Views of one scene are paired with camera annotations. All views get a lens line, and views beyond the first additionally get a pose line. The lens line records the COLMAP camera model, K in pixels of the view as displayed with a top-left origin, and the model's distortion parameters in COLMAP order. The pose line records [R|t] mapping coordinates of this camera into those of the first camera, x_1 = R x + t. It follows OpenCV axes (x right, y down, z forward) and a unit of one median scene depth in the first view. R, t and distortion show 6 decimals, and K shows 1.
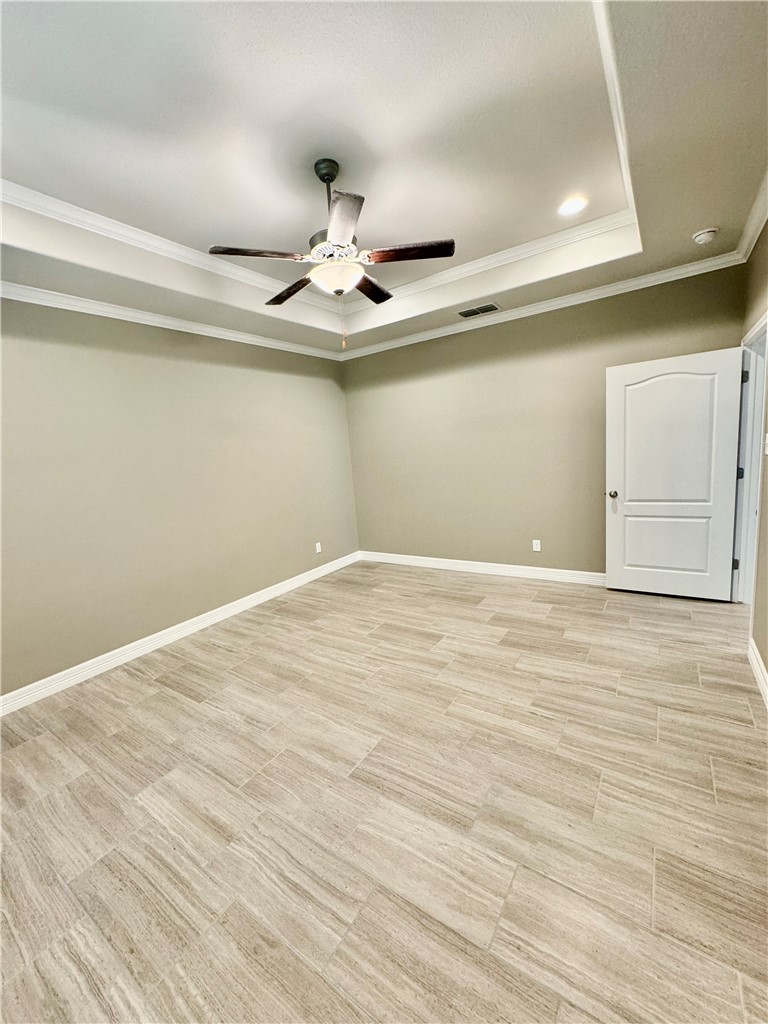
lens RADIAL K [[414.0, 0, 378.7], [0, 414.0, 514.4], [0, 0, 1]] dist [-0.001648, 0.001081]
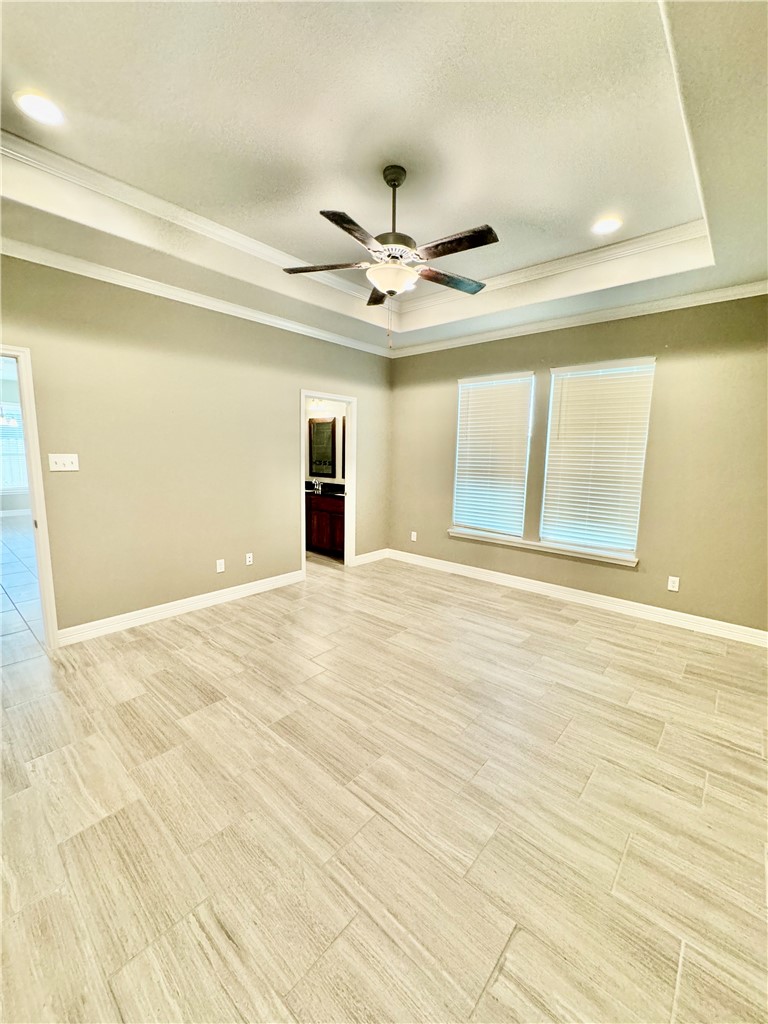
lens RADIAL K [[414.0, 0, 387.8], [0, 414.0, 512.4], [0, 0, 1]] dist [-0.001648, 0.001081]
pose [[-0.992706, 0.049958, 0.109723, -0.142145], [0.080293, 0.952858, 0.292599, -0.257570], [-0.089933, 0.299275, -0.949919, 1.759643]]
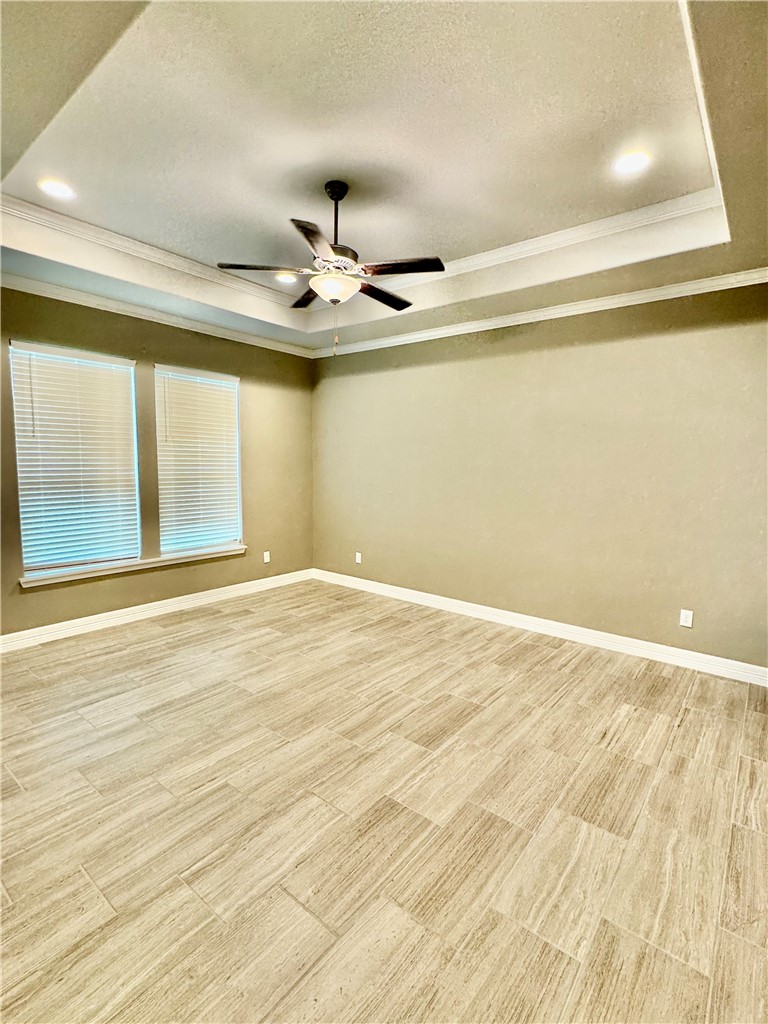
lens RADIAL K [[478.1, 0, 380.6], [0, 478.1, 515.3], [0, 0, 1]] dist [0.001407, 0.000397]
pose [[-0.076042, 0.191128, -0.978615, 0.955557], [-0.167427, 0.965075, 0.201493, -0.229037], [0.982948, 0.179168, -0.041386, 1.025500]]
